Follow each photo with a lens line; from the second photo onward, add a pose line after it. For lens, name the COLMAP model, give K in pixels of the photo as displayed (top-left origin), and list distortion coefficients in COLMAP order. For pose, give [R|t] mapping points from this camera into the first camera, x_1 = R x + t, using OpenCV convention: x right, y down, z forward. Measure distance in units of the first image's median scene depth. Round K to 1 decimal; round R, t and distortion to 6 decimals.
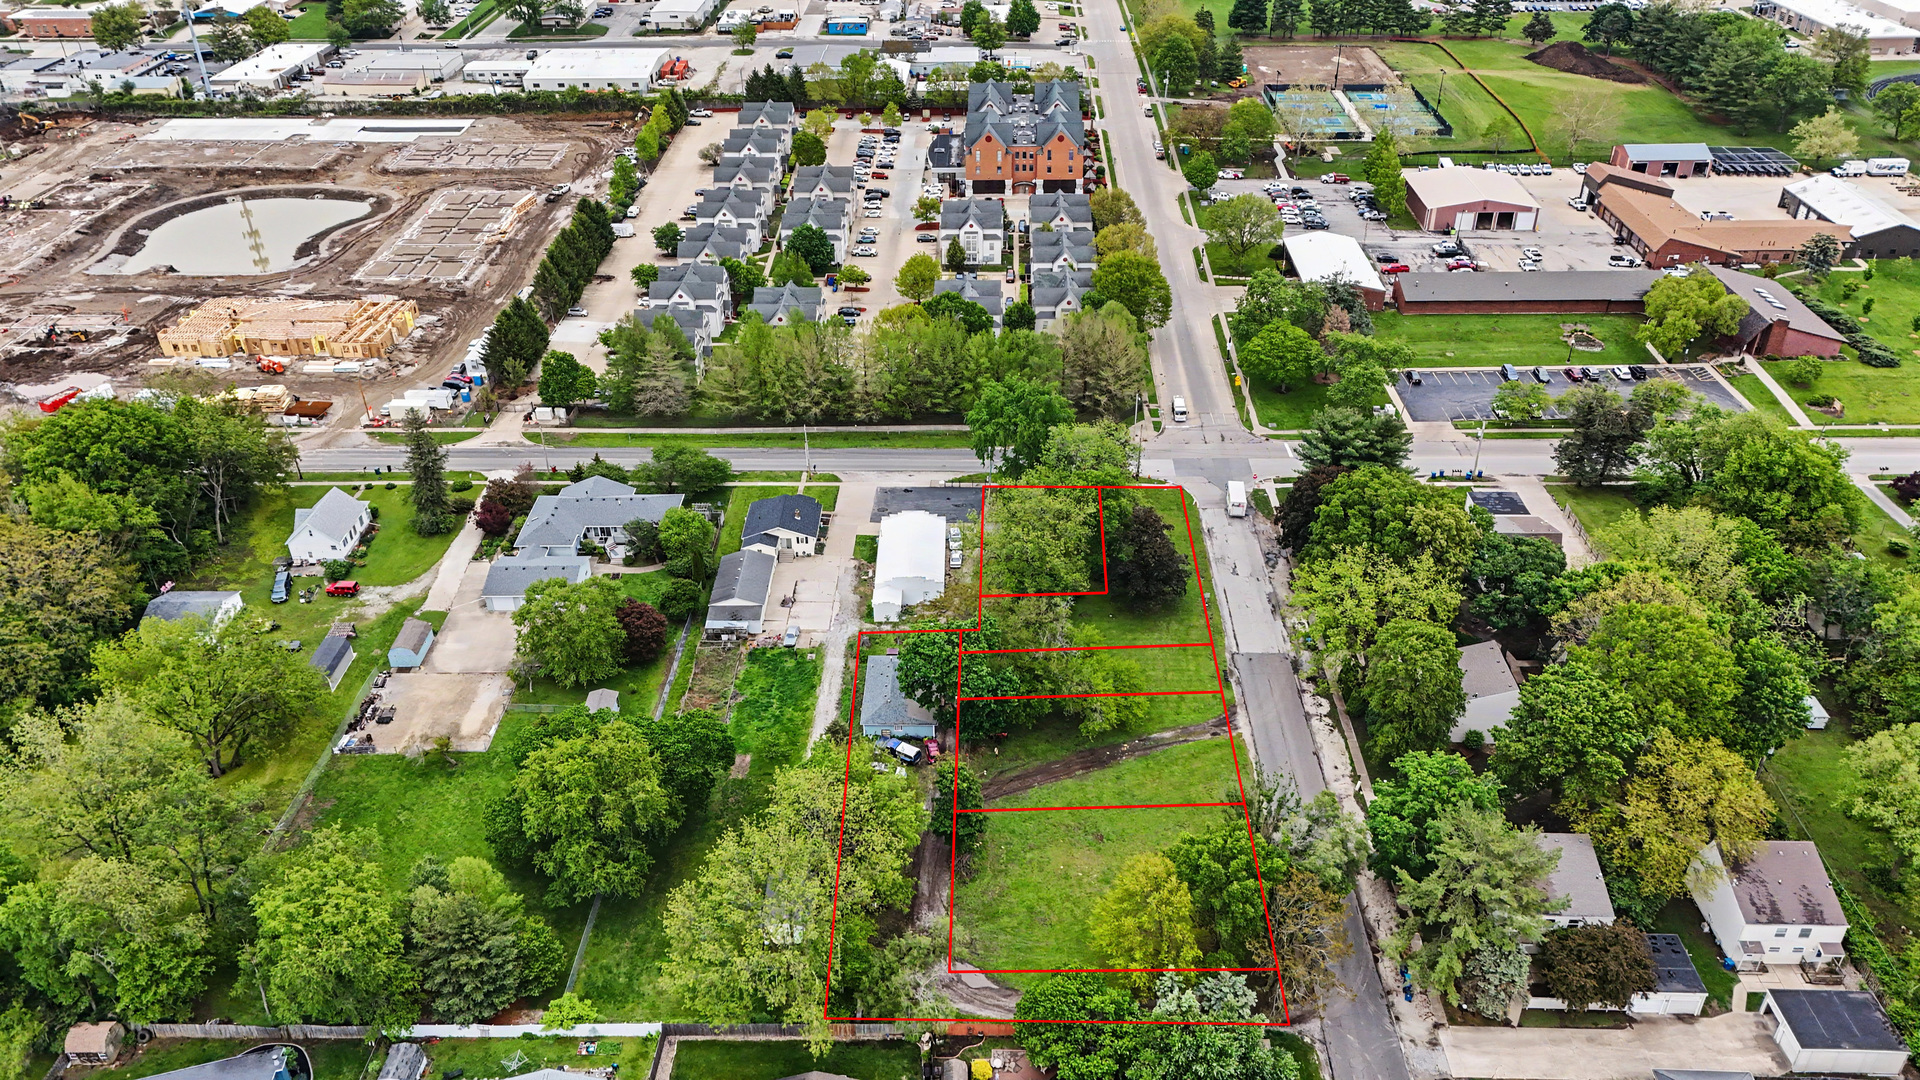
lens RADIAL K [[1405.4, 0, 956.5], [0, 1405.4, 532.8], [0, 0, 1]] dist [0.071975, -0.063952]
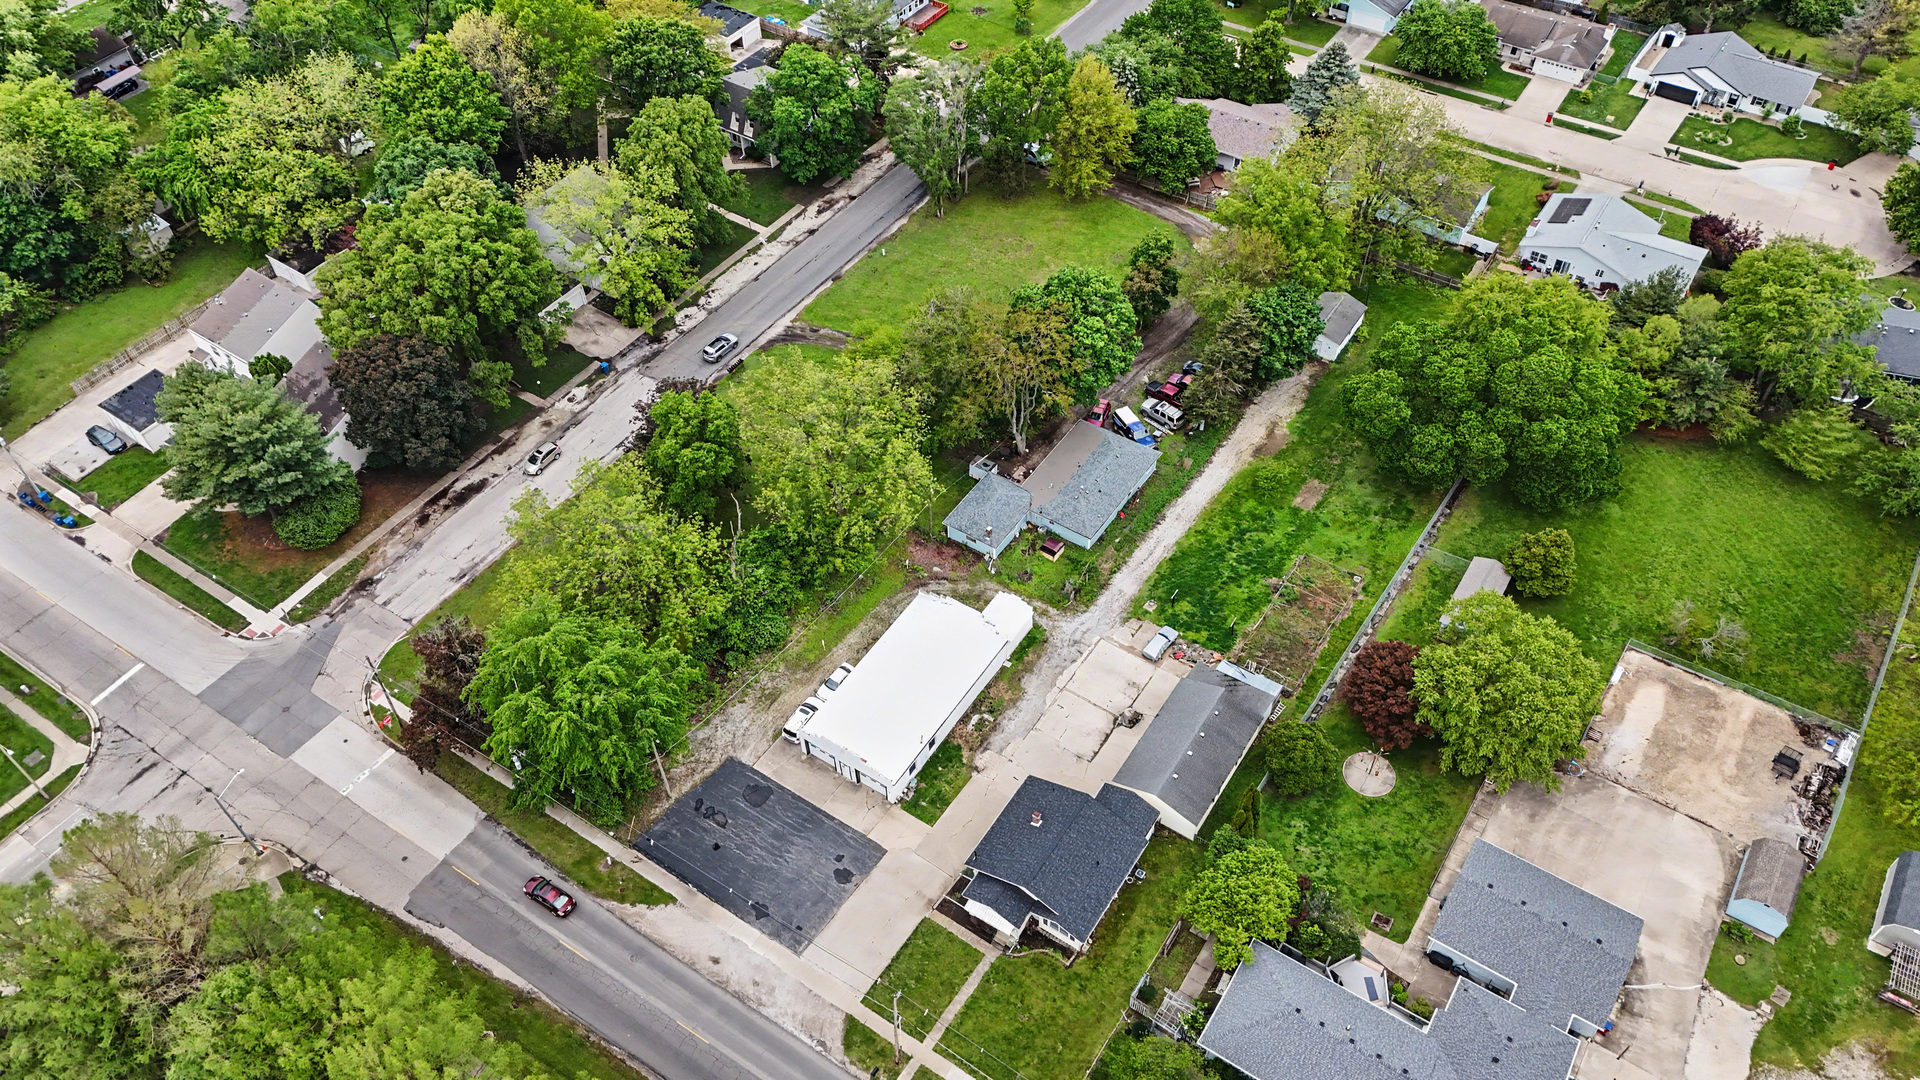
lens RADIAL K [[1405.4, 0, 958.3], [0, 1405.4, 531.3], [0, 0, 1]] dist [0.071975, -0.063952]
pose [[-0.837385, -0.380931, 0.392019, -0.275220], [0.318914, 0.241989, 0.916371, -0.574424], [-0.443938, 0.892375, -0.081154, 1.035994]]
